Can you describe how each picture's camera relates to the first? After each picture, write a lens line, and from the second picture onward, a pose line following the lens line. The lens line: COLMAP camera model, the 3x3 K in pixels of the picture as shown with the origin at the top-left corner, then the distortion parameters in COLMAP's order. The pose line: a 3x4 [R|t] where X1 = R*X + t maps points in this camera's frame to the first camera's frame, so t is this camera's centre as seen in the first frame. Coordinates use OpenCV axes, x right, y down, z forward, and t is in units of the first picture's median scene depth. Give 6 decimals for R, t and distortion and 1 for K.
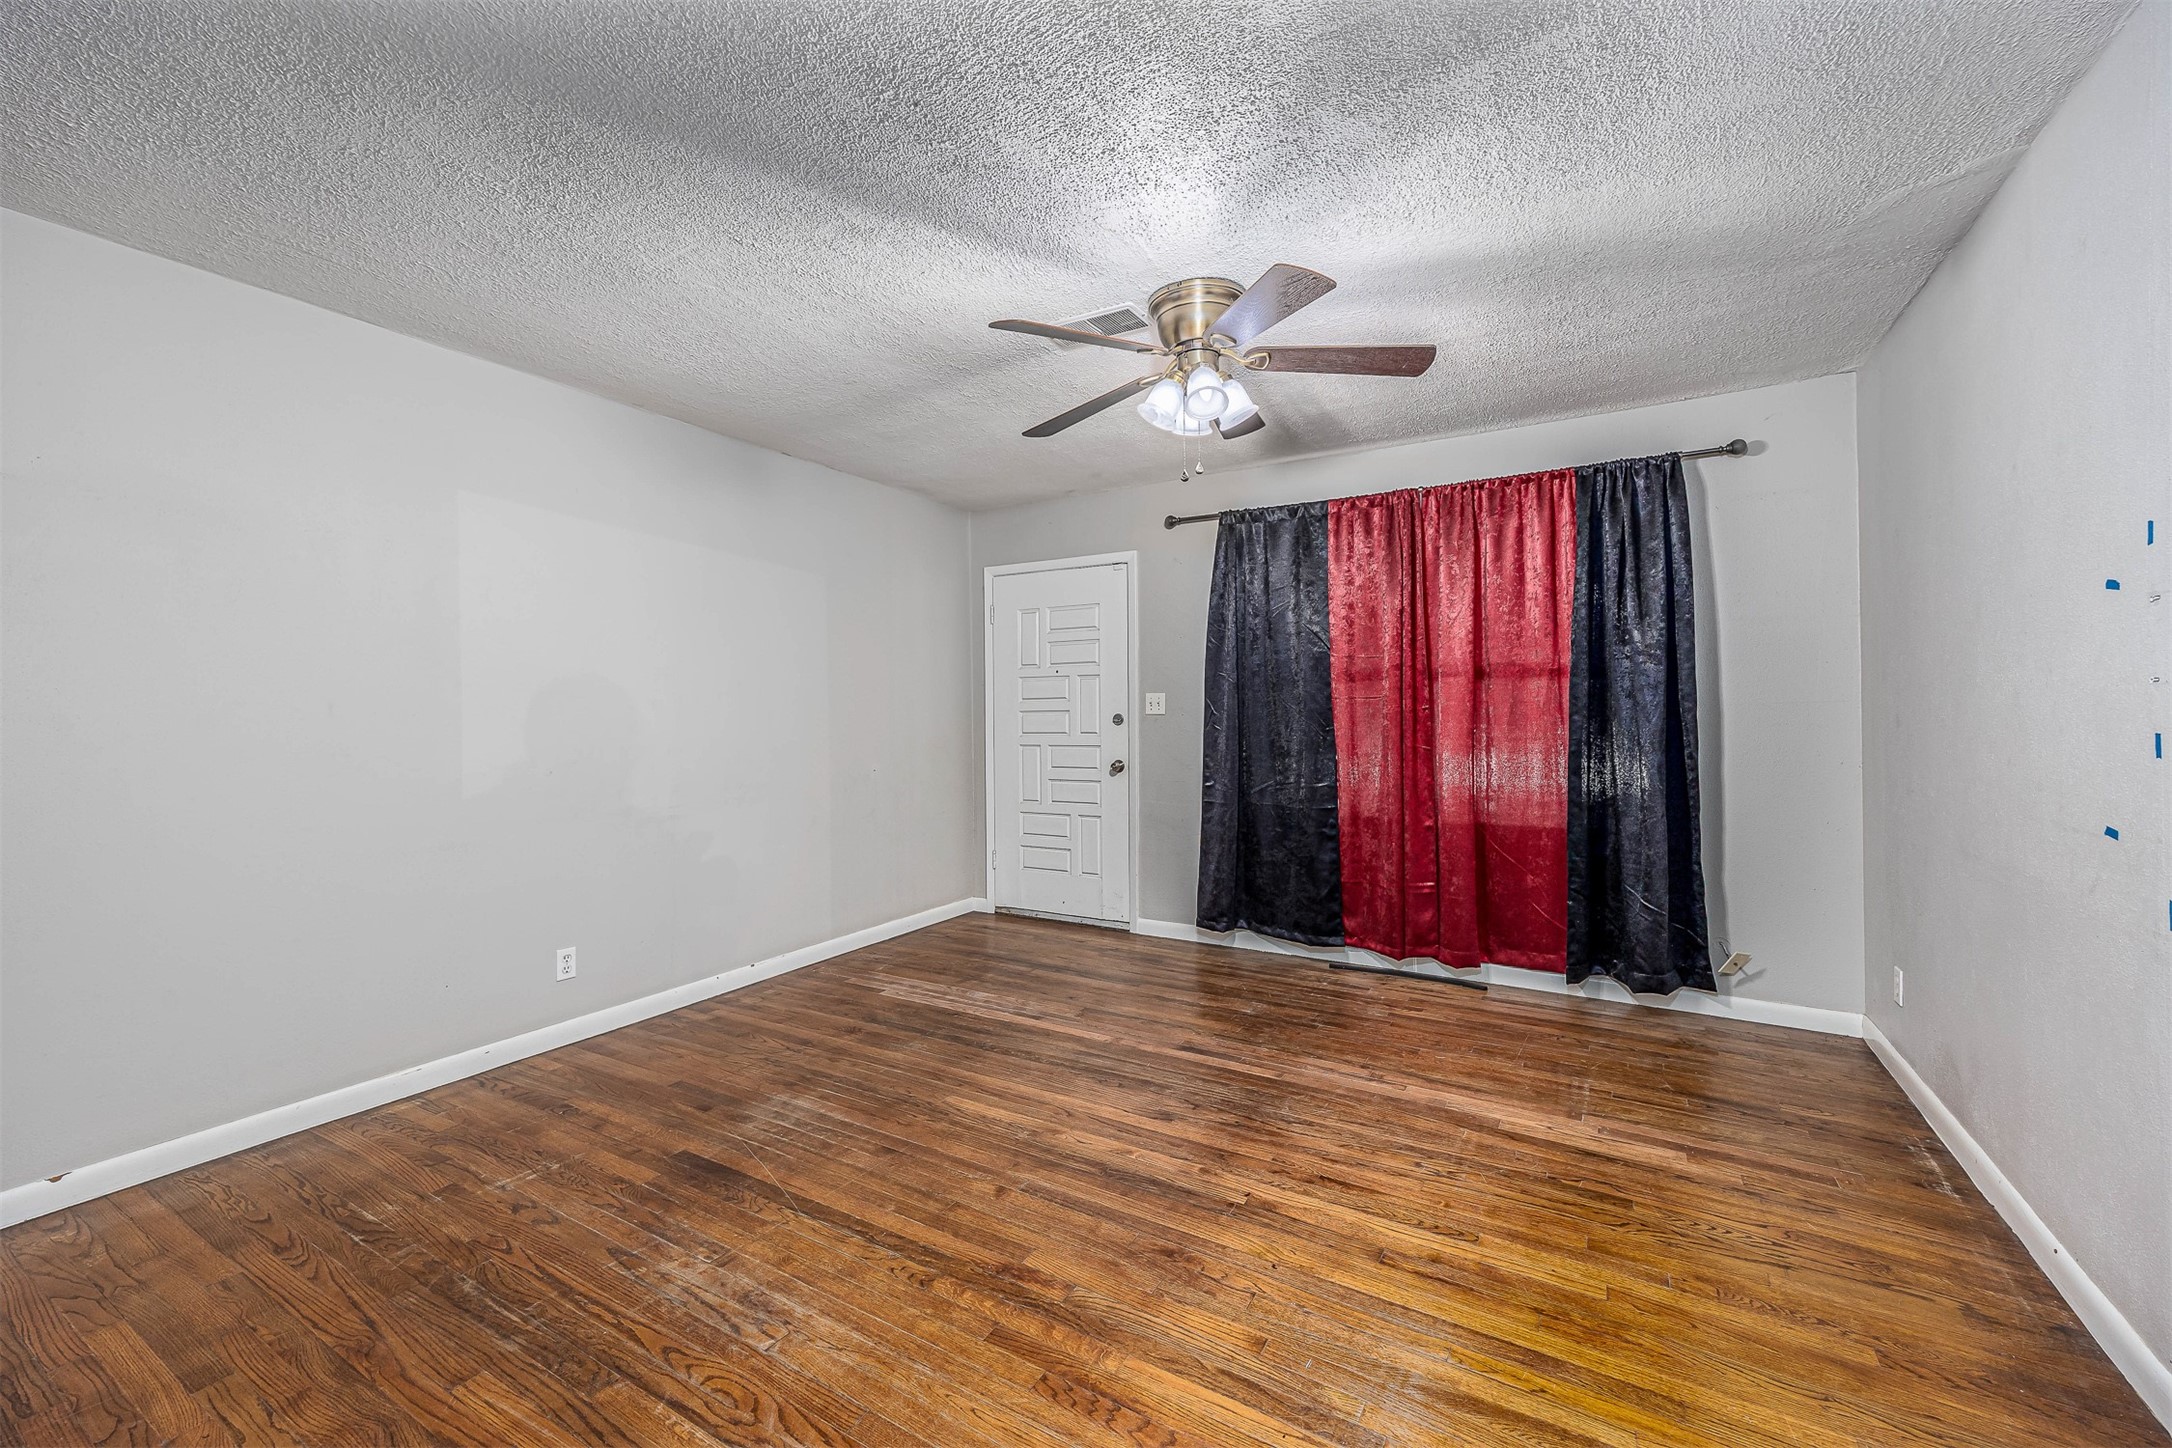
lens RADIAL K [[886.7, 0, 1081.9], [0, 886.7, 712.0], [0, 0, 1]] dist [0.010361, -0.000103]
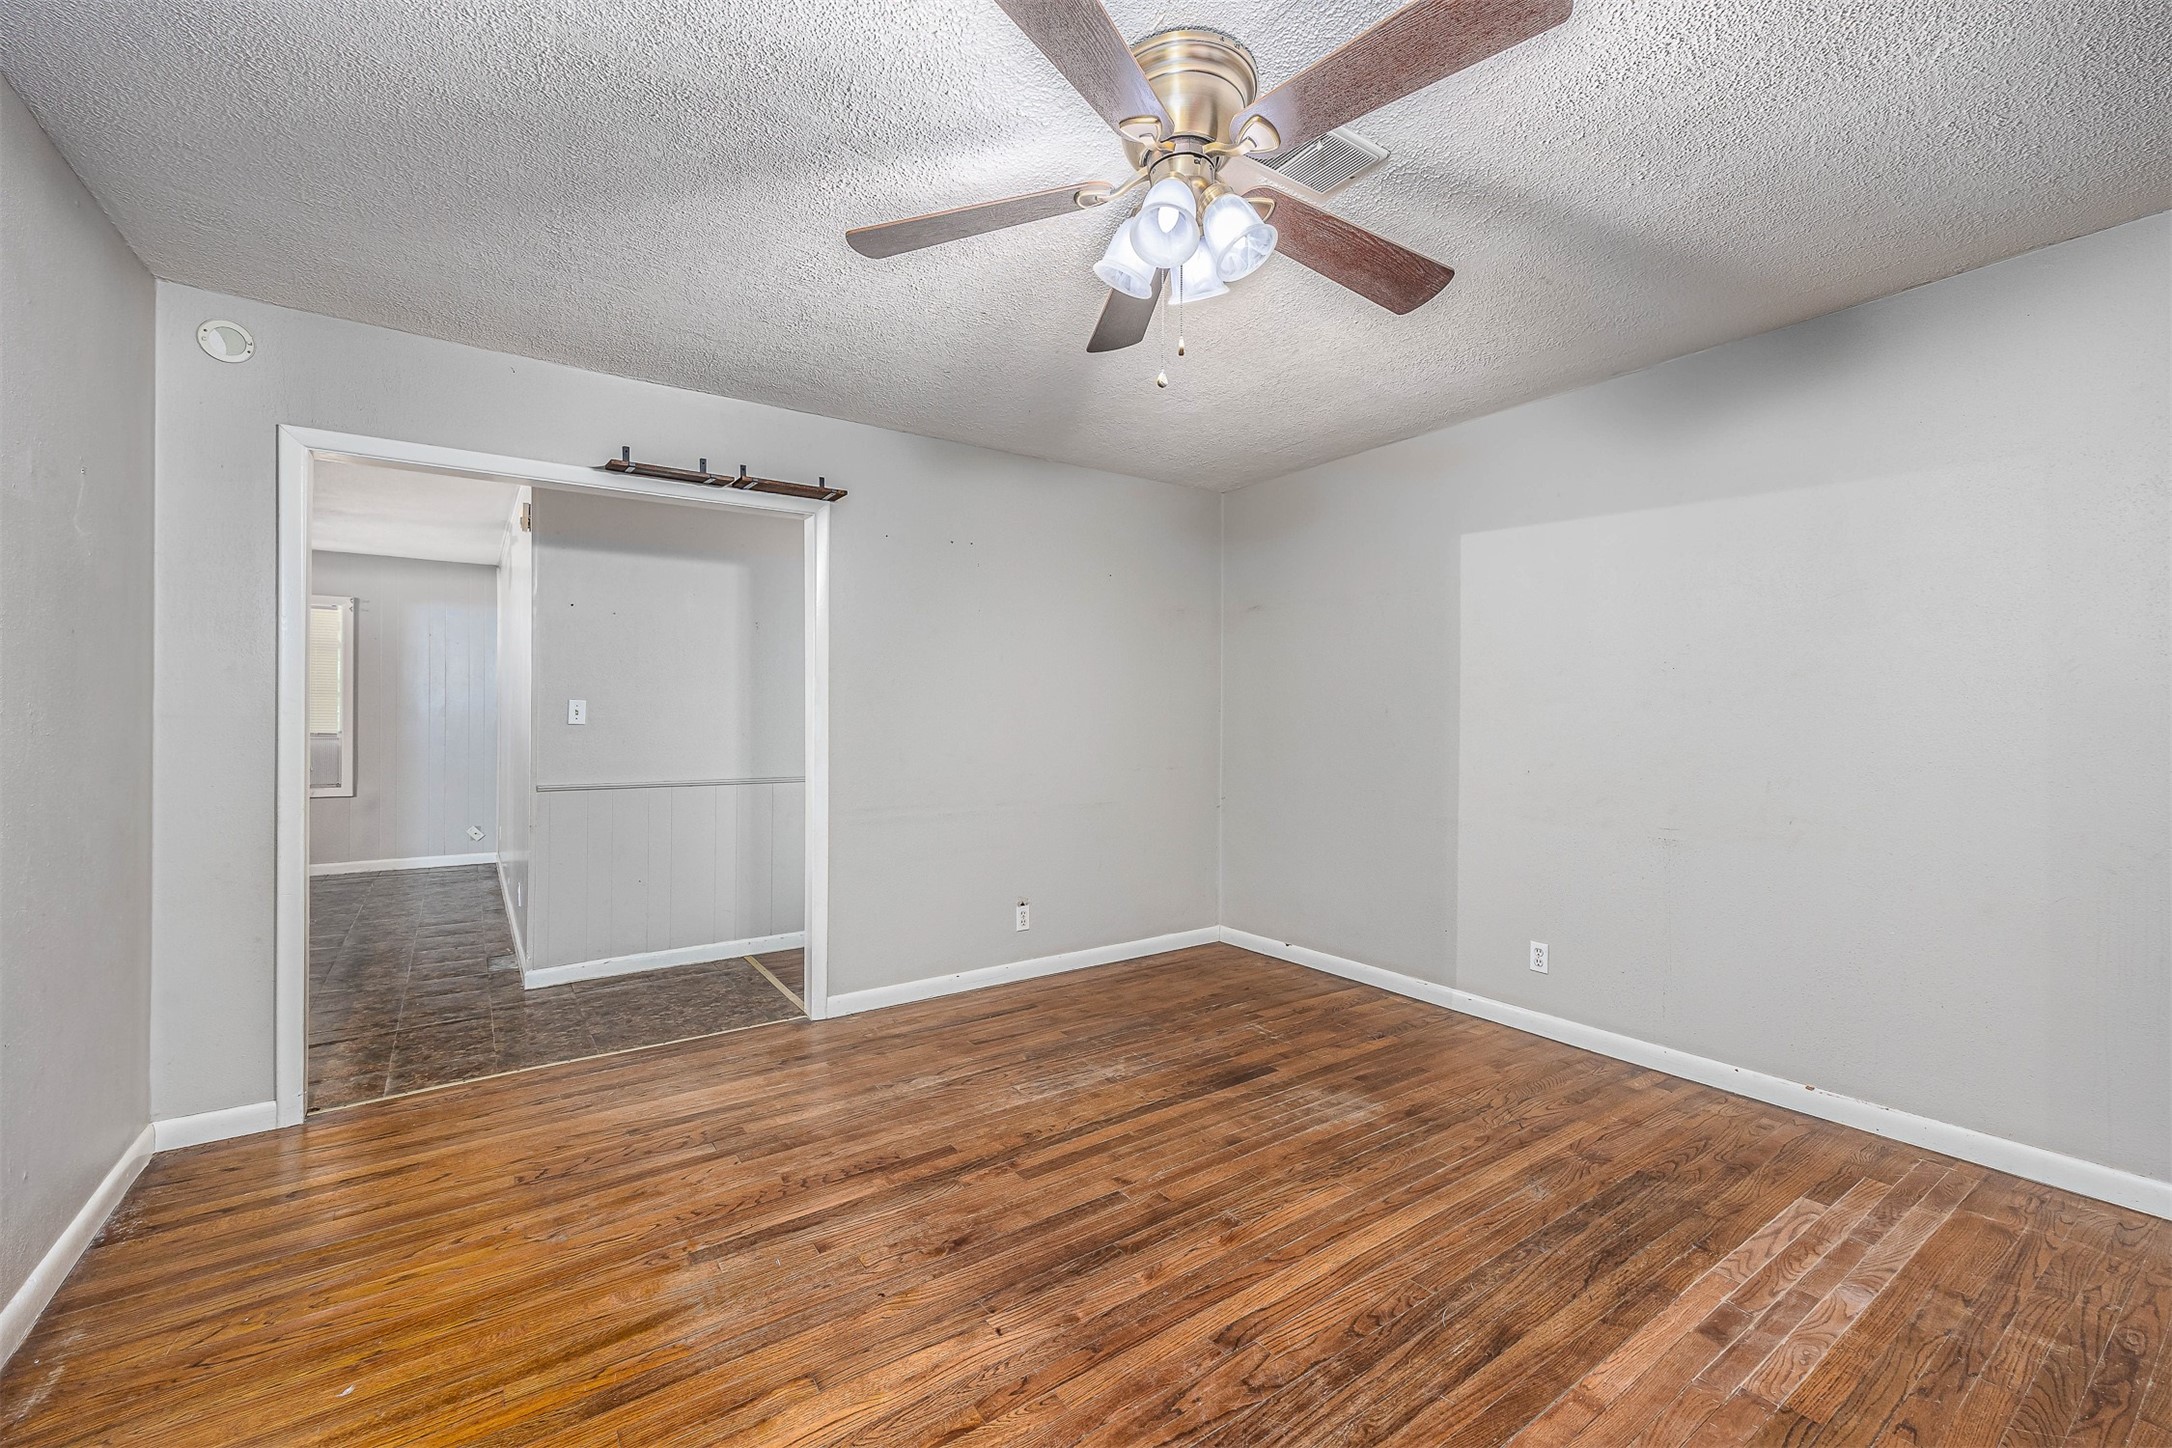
lens RADIAL K [[886.7, 0, 1089.9], [0, 886.7, 717.5], [0, 0, 1]] dist [0.010361, -0.000103]
pose [[-0.414007, 0.006937, -0.910247, 0.733167], [0.002452, 0.999976, 0.006506, -0.011290], [0.910270, 0.000462, -0.414014, 1.175416]]
